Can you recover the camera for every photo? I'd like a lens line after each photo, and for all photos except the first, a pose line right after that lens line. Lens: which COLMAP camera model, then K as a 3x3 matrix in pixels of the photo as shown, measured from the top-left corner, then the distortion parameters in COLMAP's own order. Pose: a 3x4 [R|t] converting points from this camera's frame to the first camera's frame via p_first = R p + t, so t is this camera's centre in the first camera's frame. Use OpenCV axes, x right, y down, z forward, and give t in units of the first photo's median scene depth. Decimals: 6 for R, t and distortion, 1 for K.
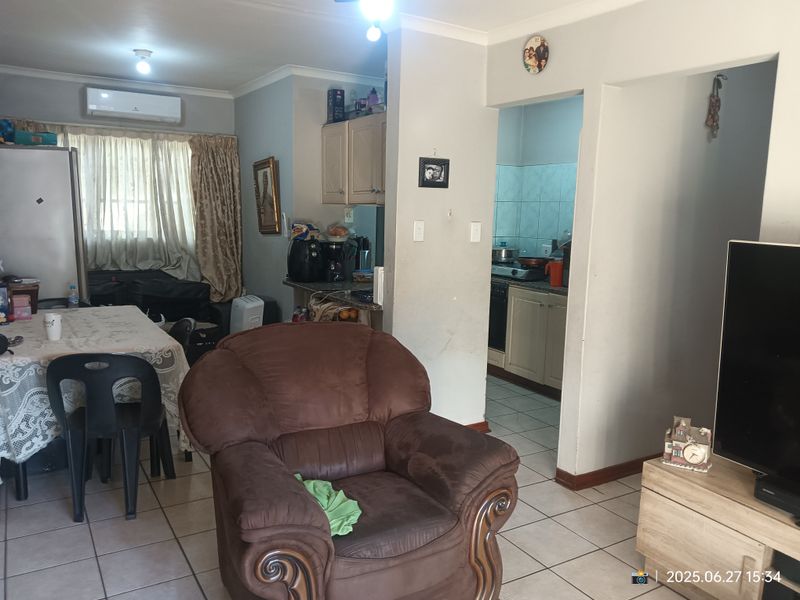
lens RADIAL K [[639.6, 0, 398.7], [0, 639.6, 301.3], [0, 0, 1]] dist [-0.013019, -0.005510]
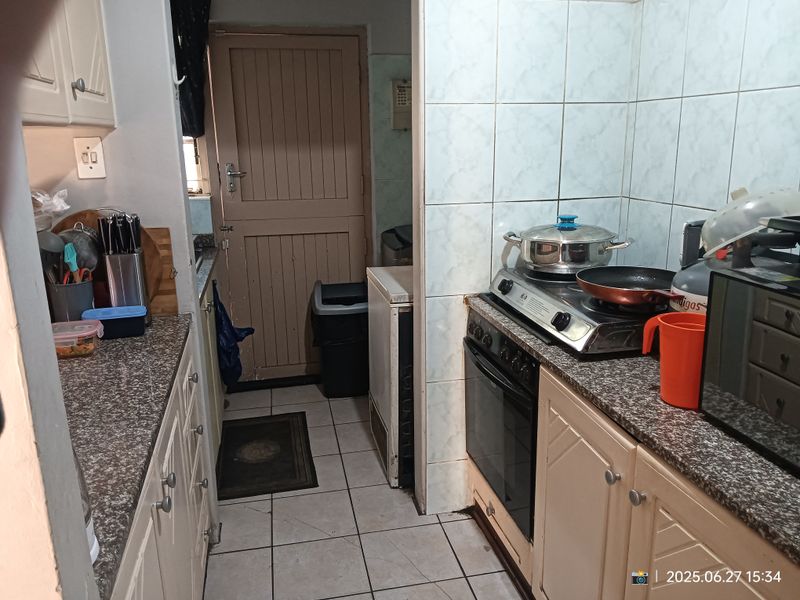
lens RADIAL K [[639.6, 0, 401.2], [0, 639.6, 299.1], [0, 0, 1]] dist [-0.013019, -0.005510]
pose [[0.944923, 0.043134, -0.324437, 0.197024], [-0.010791, 0.994844, 0.100837, -0.083161], [0.327114, -0.091782, 0.940517, 0.635237]]
